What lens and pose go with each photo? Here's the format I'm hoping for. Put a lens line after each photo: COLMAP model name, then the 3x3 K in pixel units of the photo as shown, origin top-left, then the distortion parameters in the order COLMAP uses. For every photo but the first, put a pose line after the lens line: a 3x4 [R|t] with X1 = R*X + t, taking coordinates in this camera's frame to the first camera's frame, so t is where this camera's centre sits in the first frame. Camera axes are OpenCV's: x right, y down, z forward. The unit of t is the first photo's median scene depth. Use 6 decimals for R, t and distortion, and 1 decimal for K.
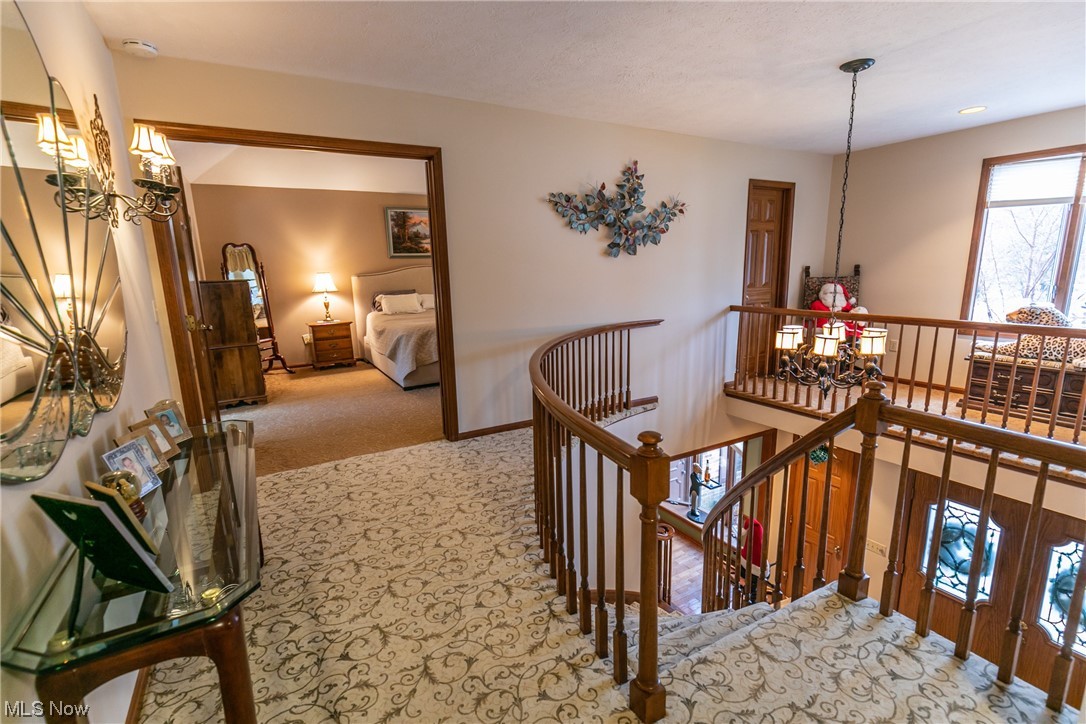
lens RADIAL K [[486.0, 0, 540.0], [0, 486.0, 362.2], [0, 0, 1]] dist [0.010633, -0.001980]
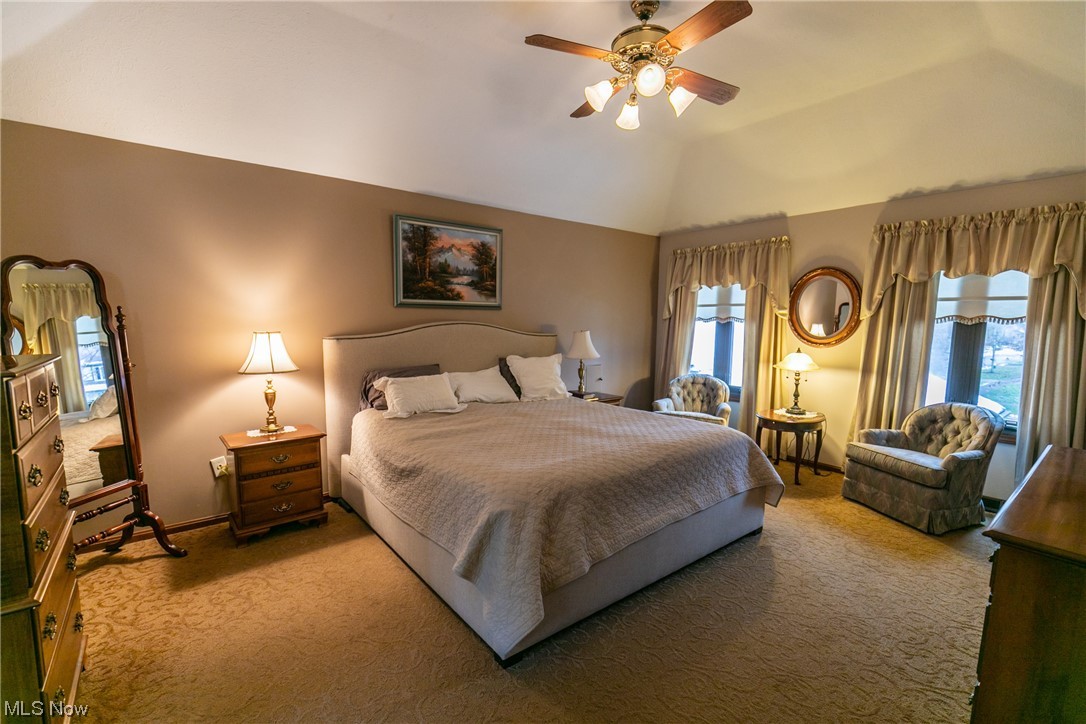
lens RADIAL K [[486.0, 0, 546.2], [0, 486.0, 367.1], [0, 0, 1]] dist [0.010633, -0.001980]
pose [[0.988974, 0.020622, 0.146644, -0.235313], [-0.006324, 0.995234, -0.097306, -0.100848], [-0.147951, 0.095306, 0.984392, 0.473409]]
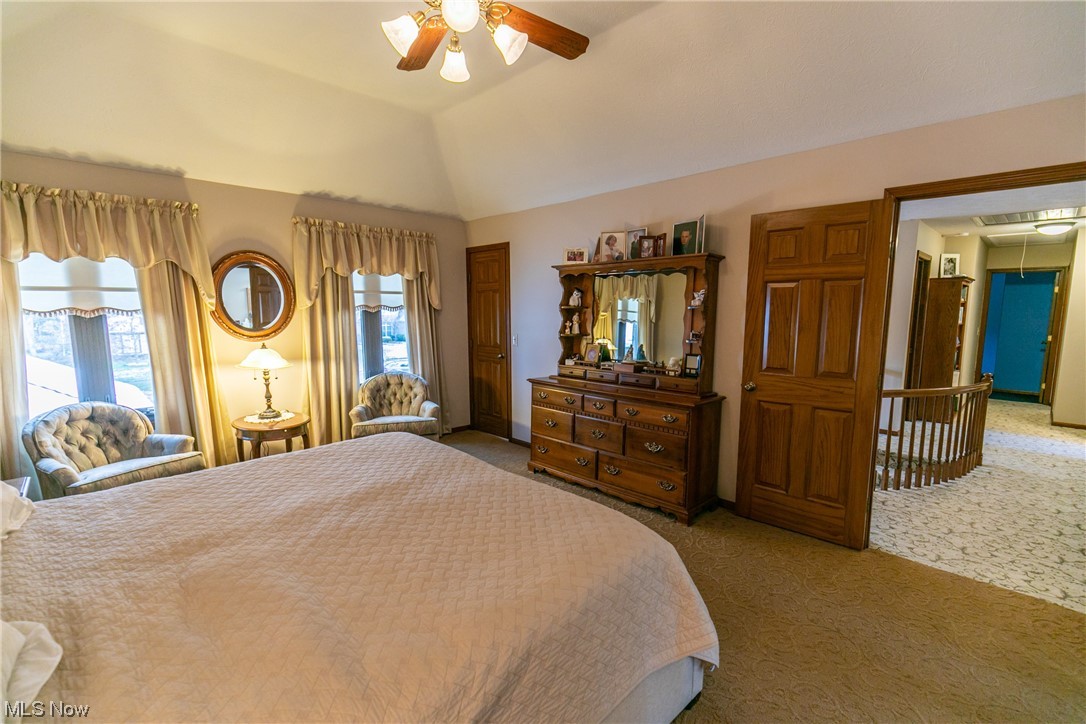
lens RADIAL K [[486.0, 0, 545.1], [0, 486.0, 362.1], [0, 0, 1]] dist [0.010633, -0.001980]
pose [[-0.238716, -0.074759, 0.968207, -0.475867], [0.207322, 0.970121, 0.126023, -0.188274], [-0.948700, 0.230814, -0.216084, 0.963701]]
